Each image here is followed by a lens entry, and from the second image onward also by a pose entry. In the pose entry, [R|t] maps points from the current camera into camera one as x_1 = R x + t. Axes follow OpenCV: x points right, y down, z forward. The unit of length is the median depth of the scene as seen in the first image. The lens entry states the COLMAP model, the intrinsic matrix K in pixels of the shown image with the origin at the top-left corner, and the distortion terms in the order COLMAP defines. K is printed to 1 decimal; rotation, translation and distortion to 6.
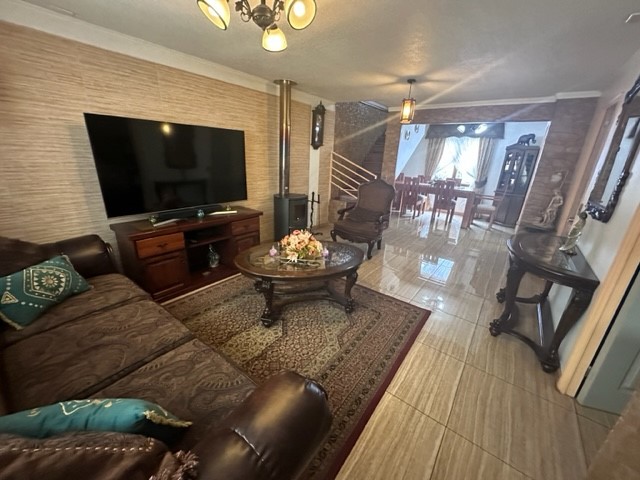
lens RADIAL K [[255.0, 0, 319.7], [0, 255.0, 241.3], [0, 0, 1]] dist [-0.001334, 0.000207]
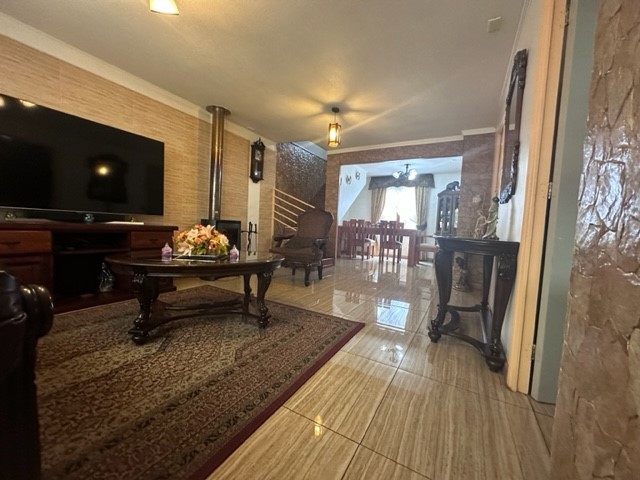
lens RADIAL K [[255.0, 0, 319.7], [0, 255.0, 241.3], [0, 0, 1]] dist [-0.001334, 0.000207]
pose [[0.990880, -0.002668, 0.134720, 0.130844], [0.037825, 0.965113, -0.259089, 0.166726], [-0.129329, 0.261821, 0.956412, 0.107372]]
